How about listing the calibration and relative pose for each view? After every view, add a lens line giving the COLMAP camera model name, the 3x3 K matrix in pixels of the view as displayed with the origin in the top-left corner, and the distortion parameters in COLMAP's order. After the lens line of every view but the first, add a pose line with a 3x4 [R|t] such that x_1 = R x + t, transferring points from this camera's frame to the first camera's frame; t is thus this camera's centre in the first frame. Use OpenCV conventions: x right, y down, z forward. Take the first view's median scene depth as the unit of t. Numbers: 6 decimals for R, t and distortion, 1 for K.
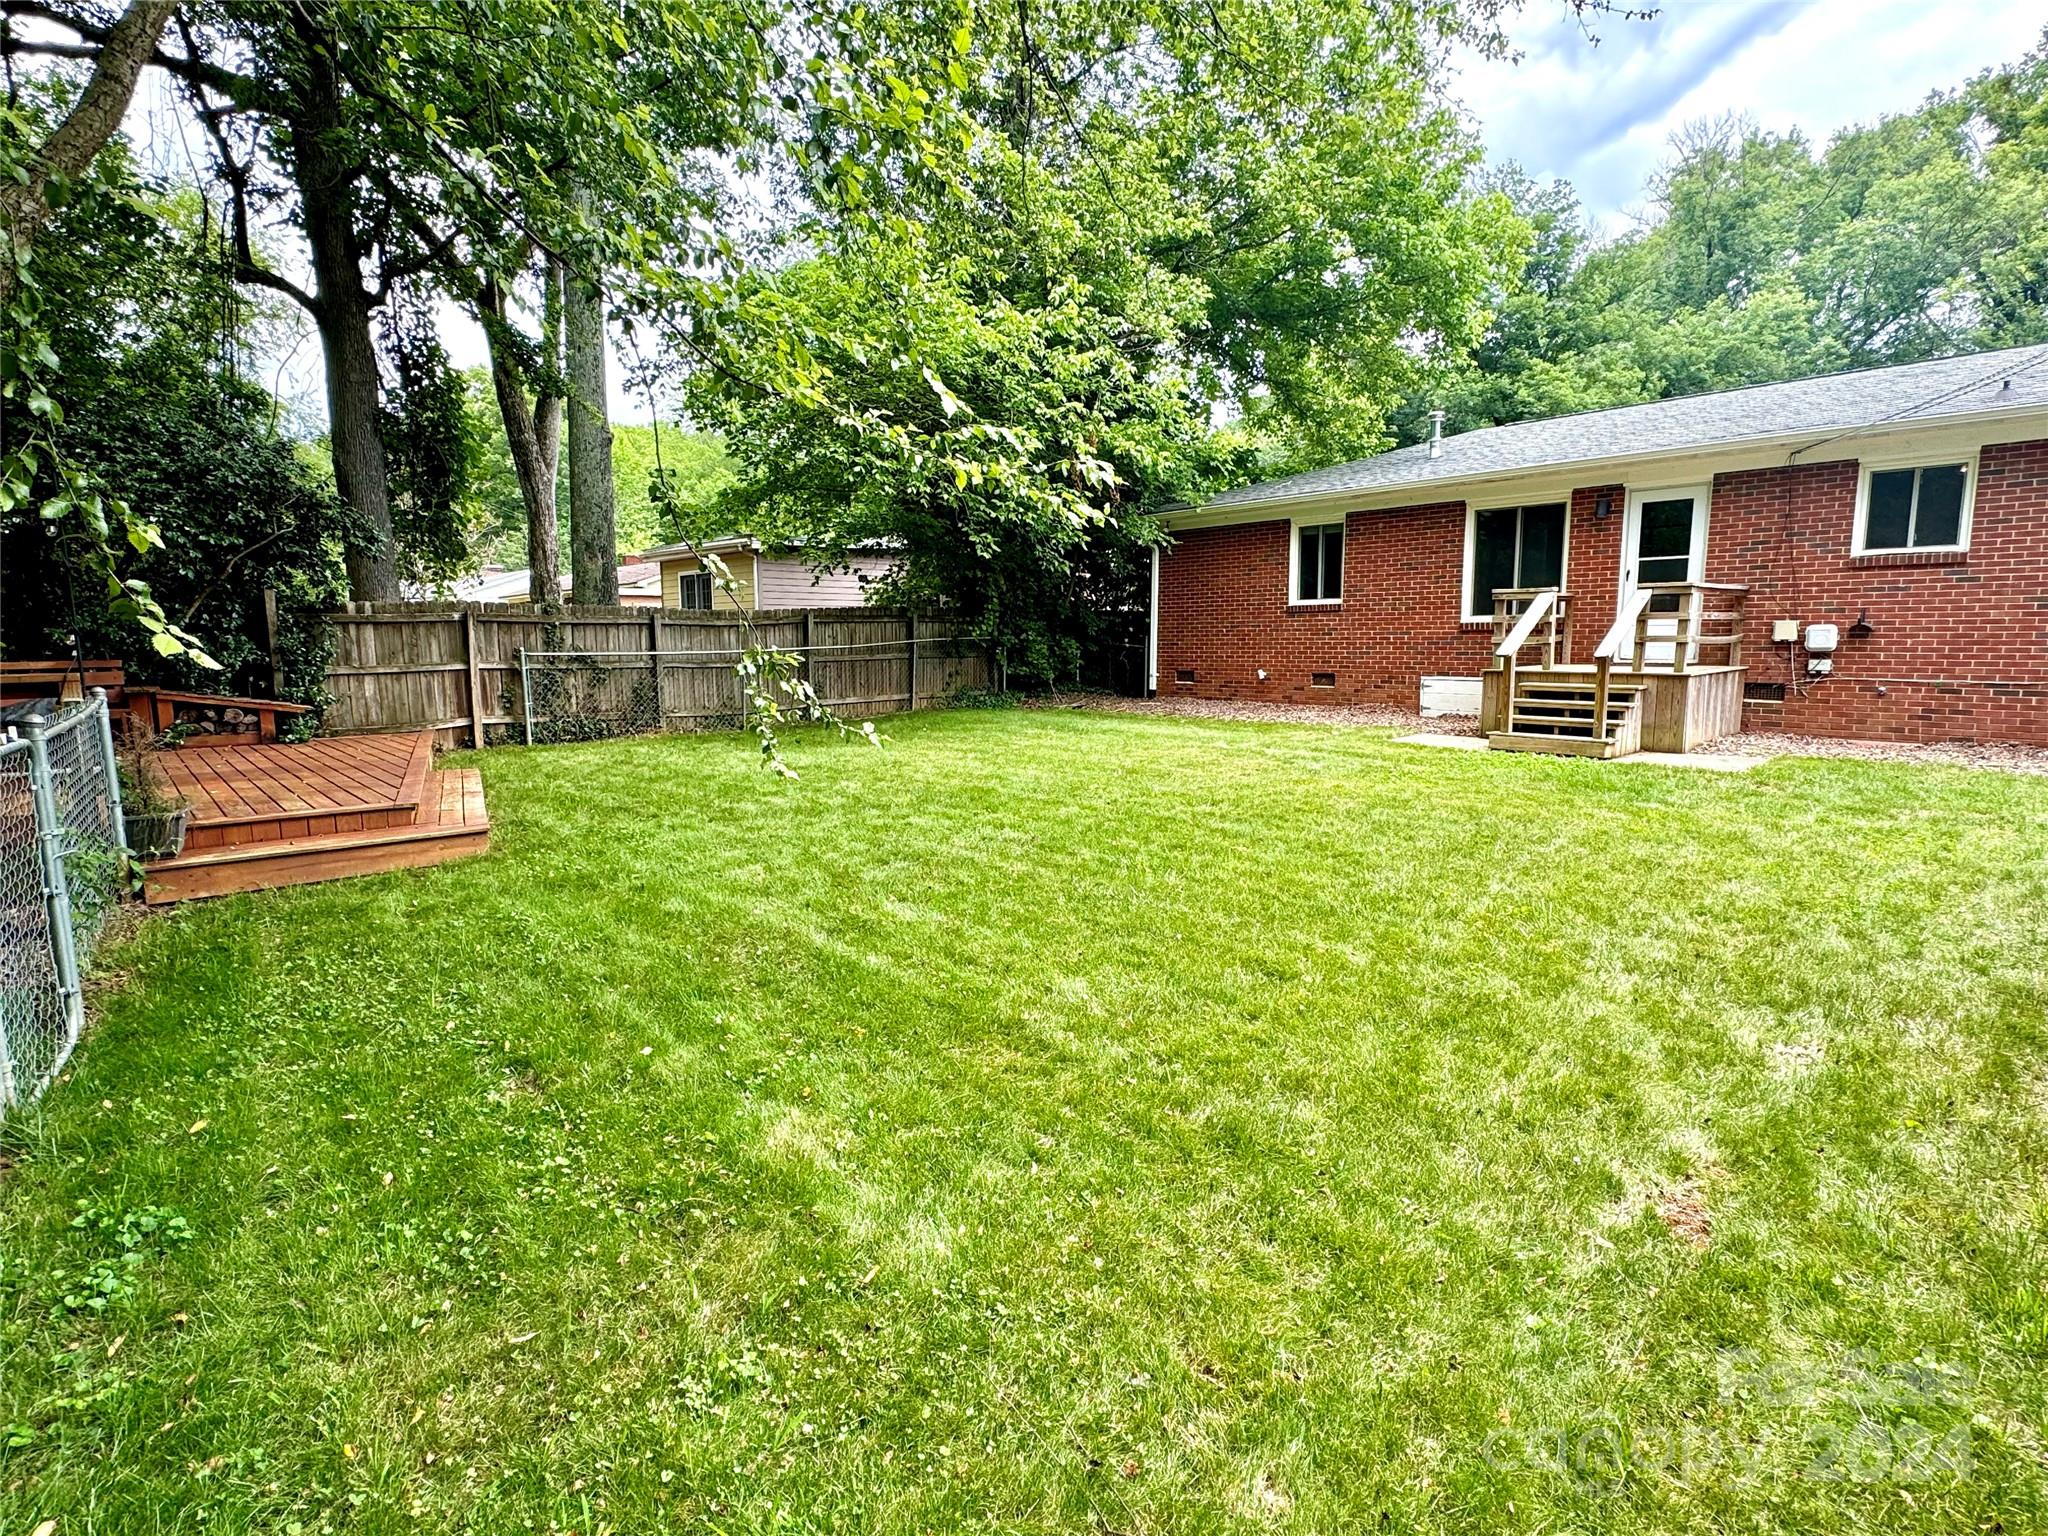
lens RADIAL K [[1024.2, 0, 1022.4], [0, 1024.2, 772.5], [0, 0, 1]] dist [-0.001740, 0.000304]
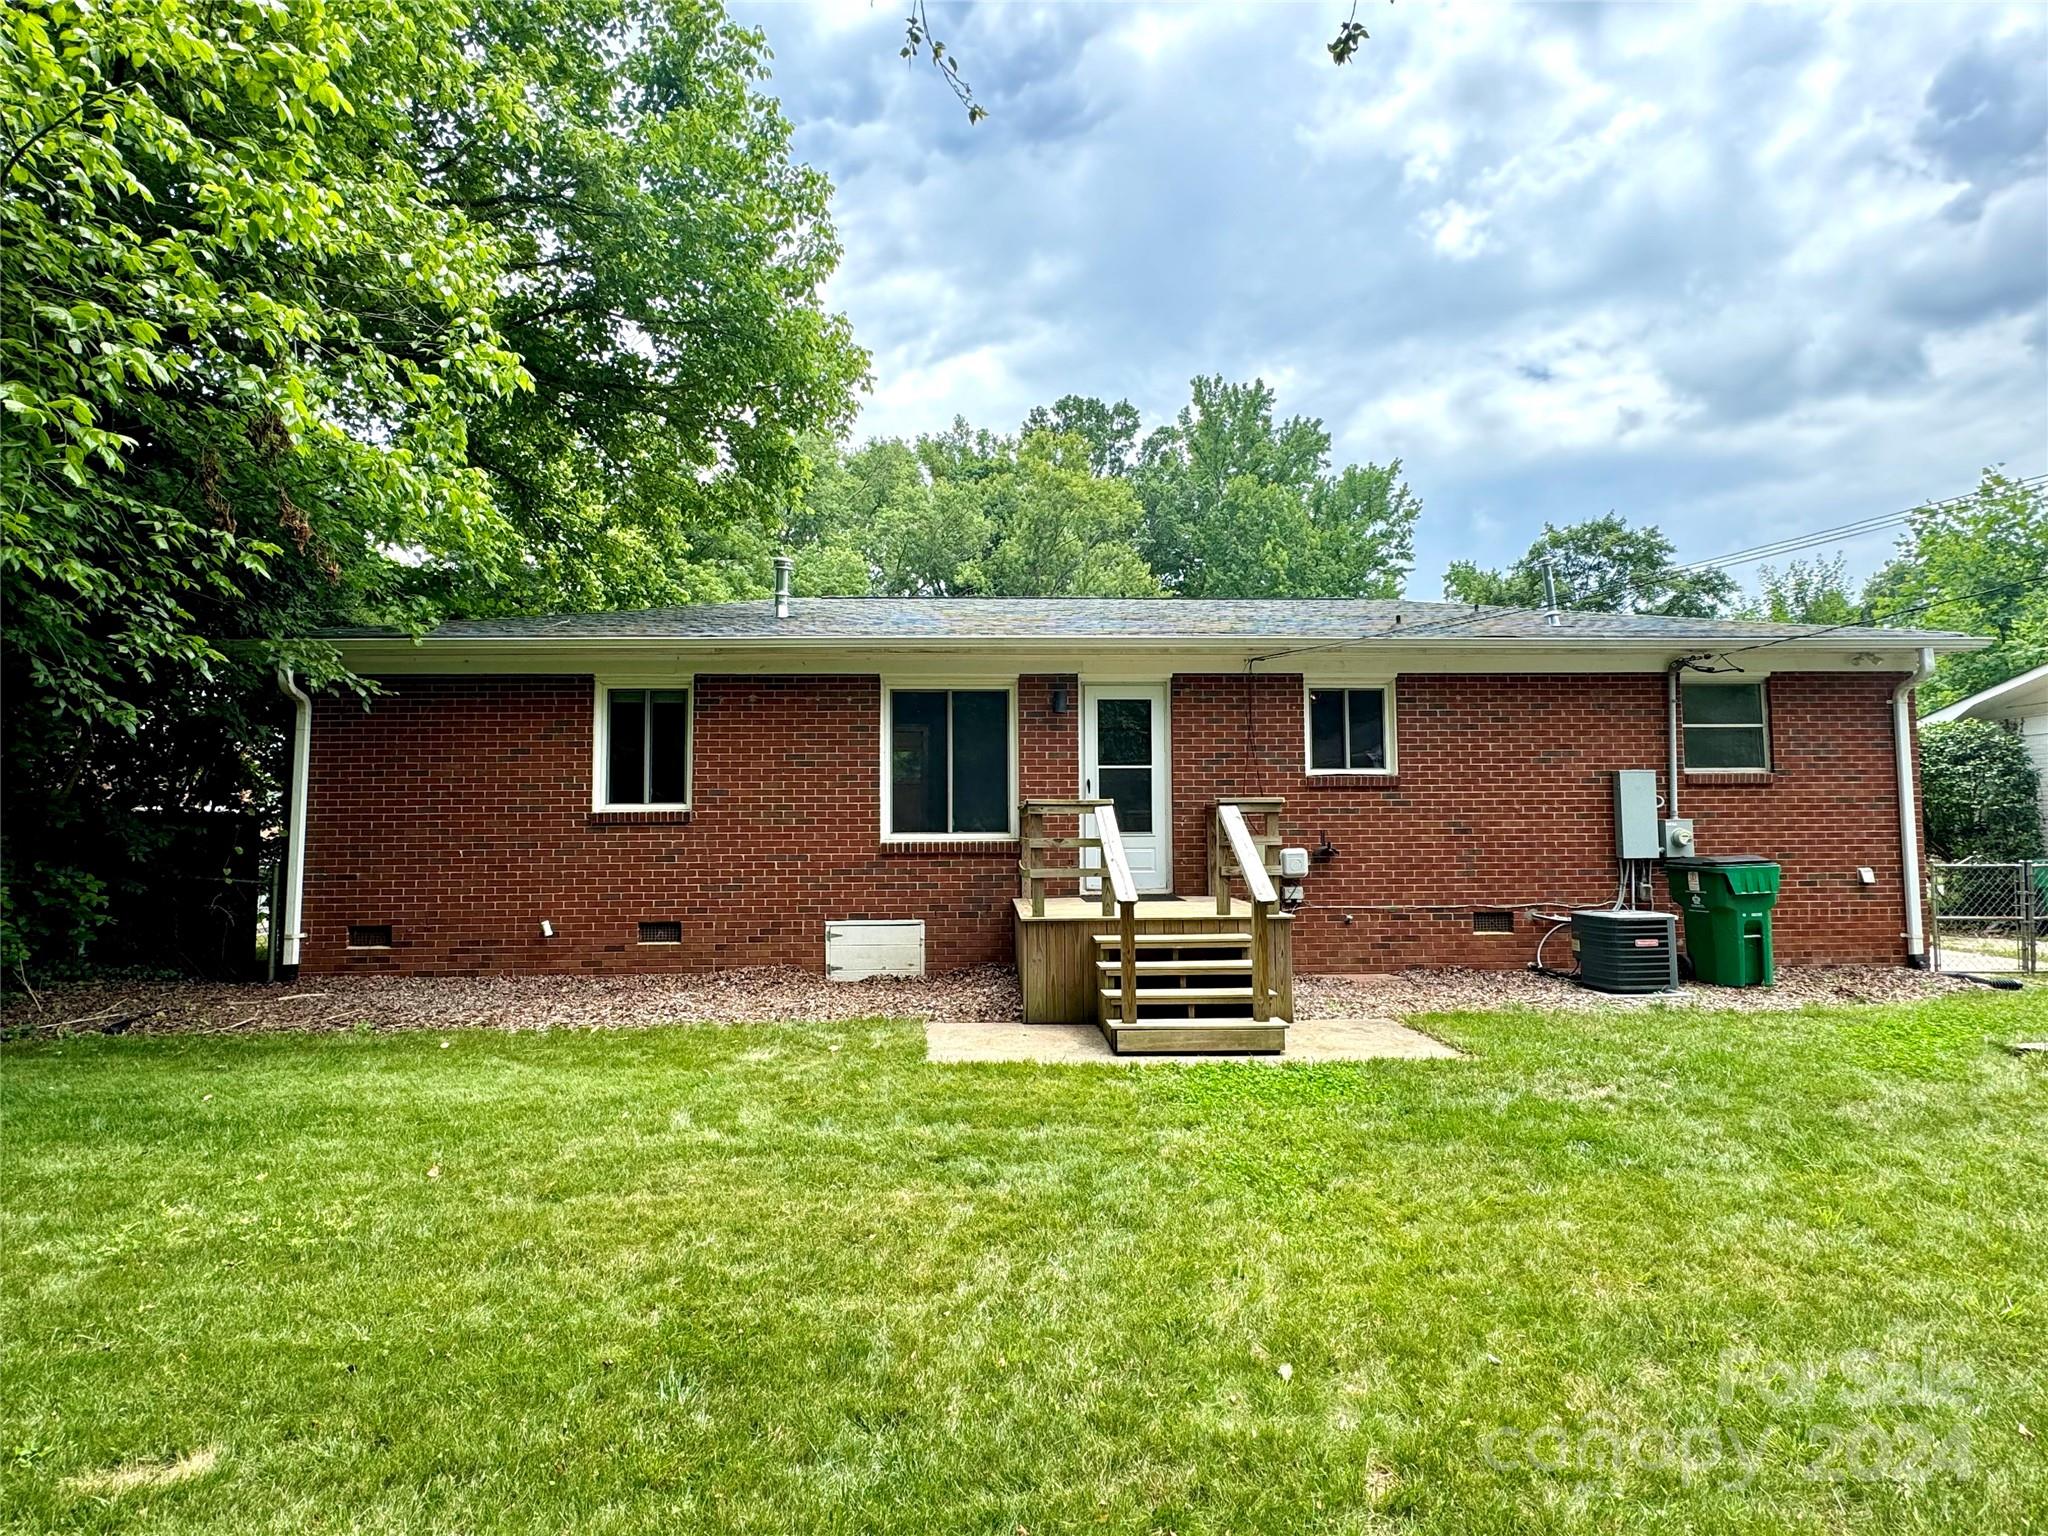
lens RADIAL K [[1024.2, 0, 1025.3], [0, 1024.2, 776.9], [0, 0, 1]] dist [-0.001740, 0.000304]
pose [[0.639008, 0.044333, 0.767921, -0.060368], [0.103101, 0.984393, -0.142623, -0.094382], [-0.762259, 0.170311, 0.624464, 0.561426]]
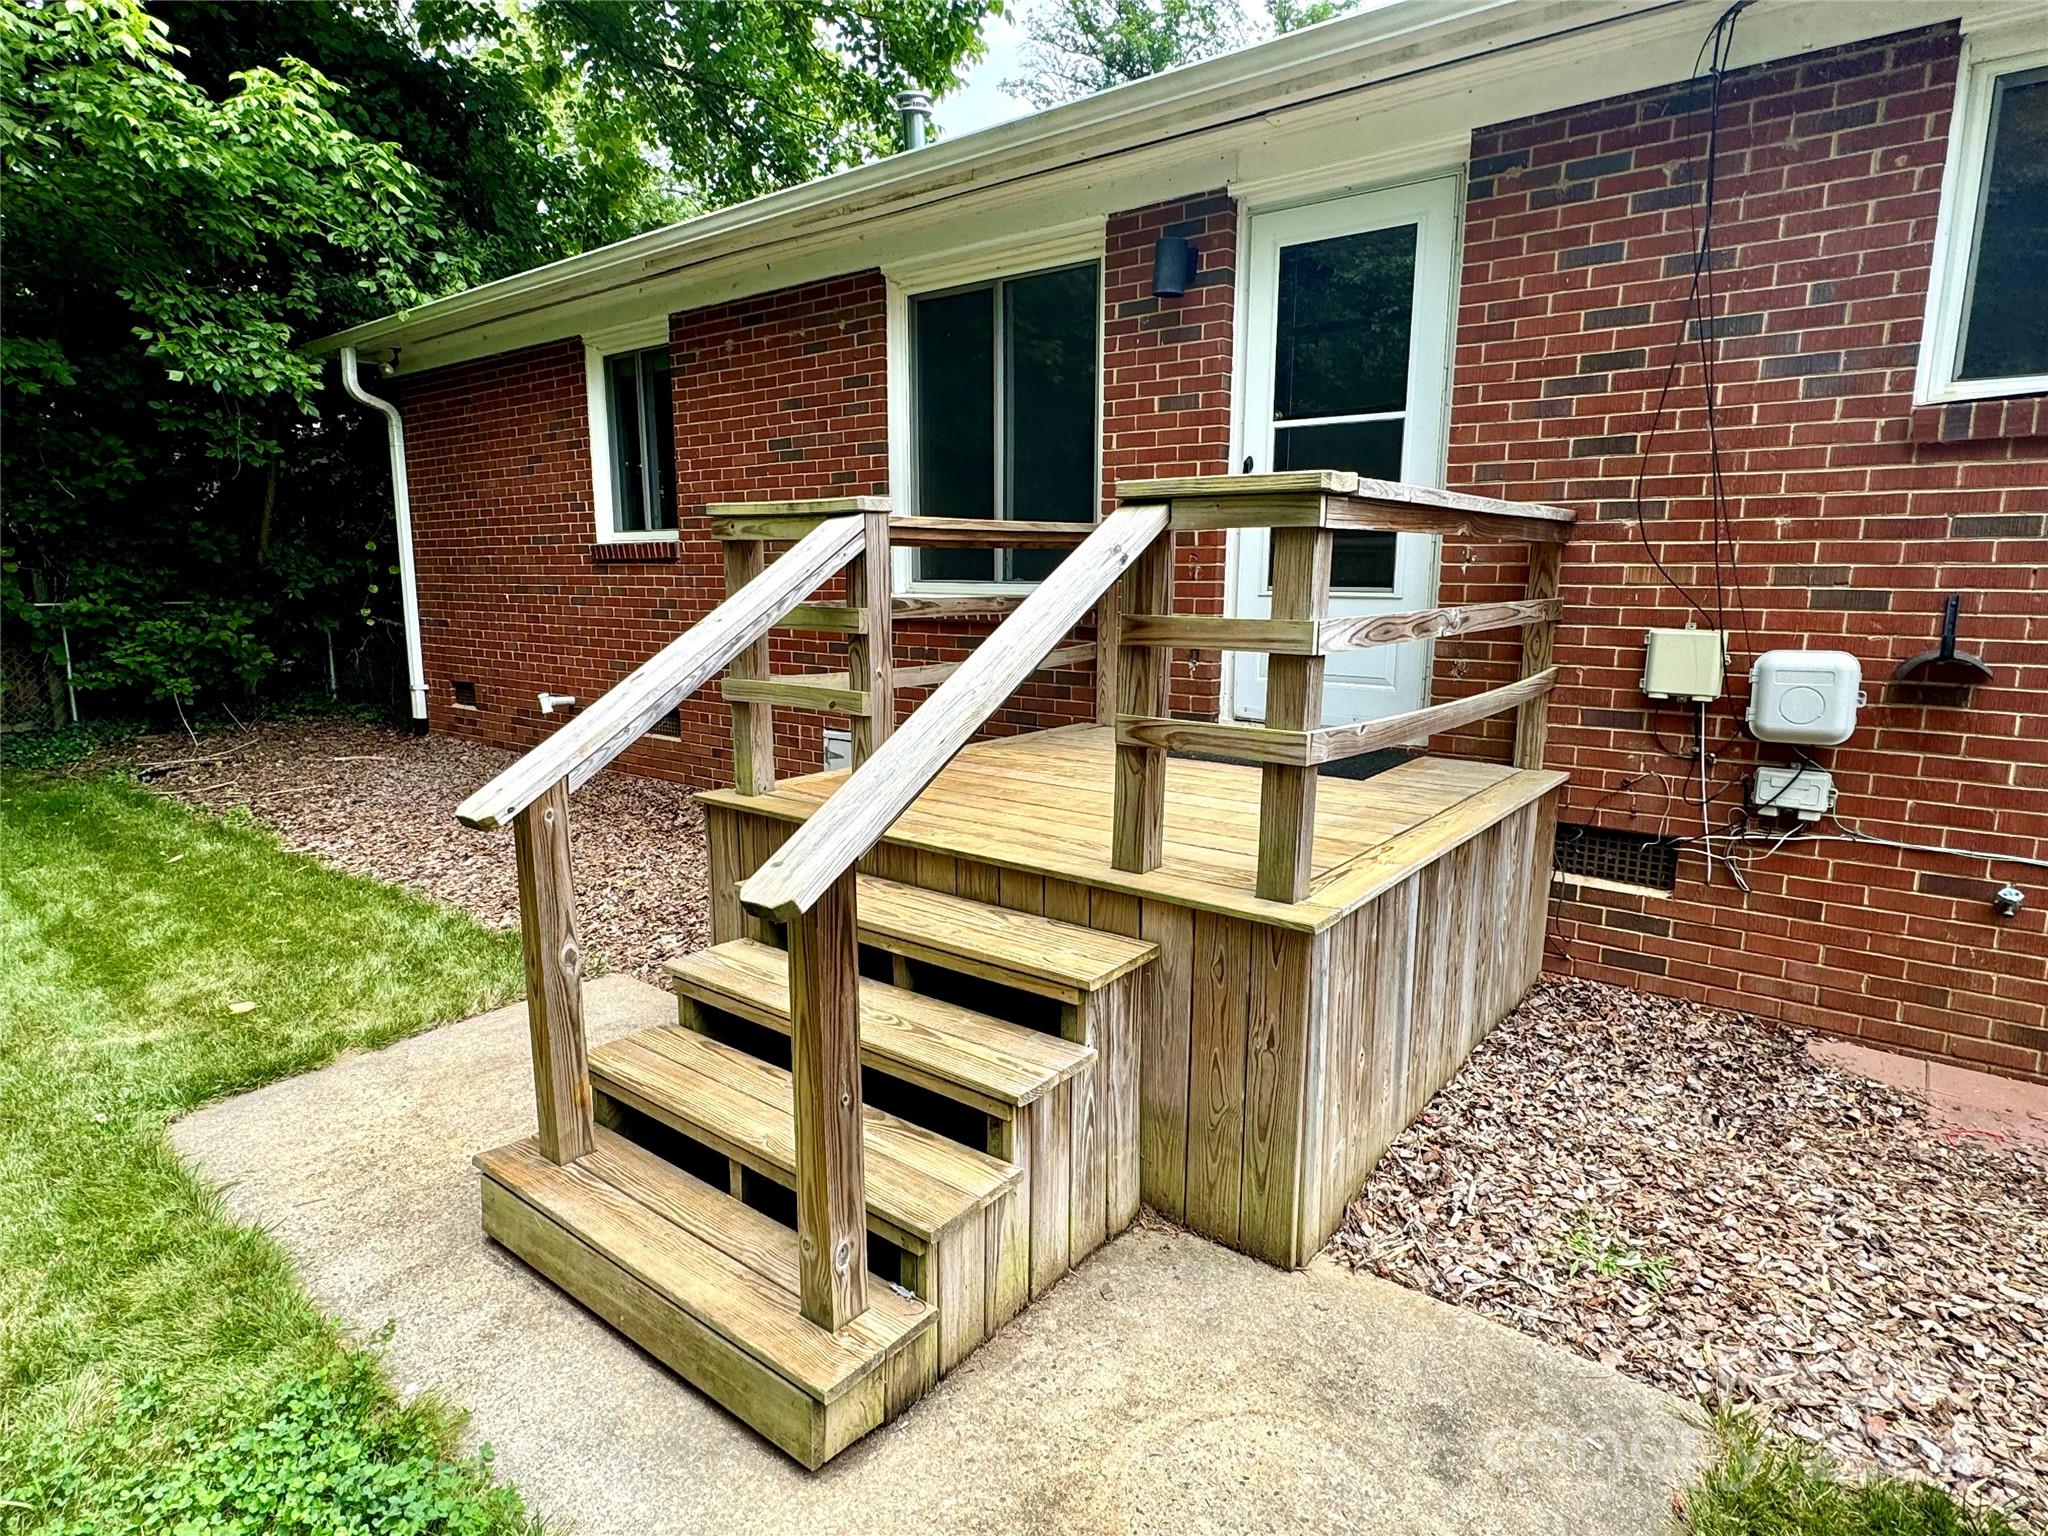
lens RADIAL K [[1117.9, 0, 1017.7], [0, 1117.9, 780.5], [0, 0, 1]] dist [-0.004080, 0.000125]
pose [[0.986535, -0.018658, 0.162482, 0.477961], [0.009879, 0.998456, 0.054670, -0.118169], [-0.163251, -0.052329, 0.985196, 0.677013]]
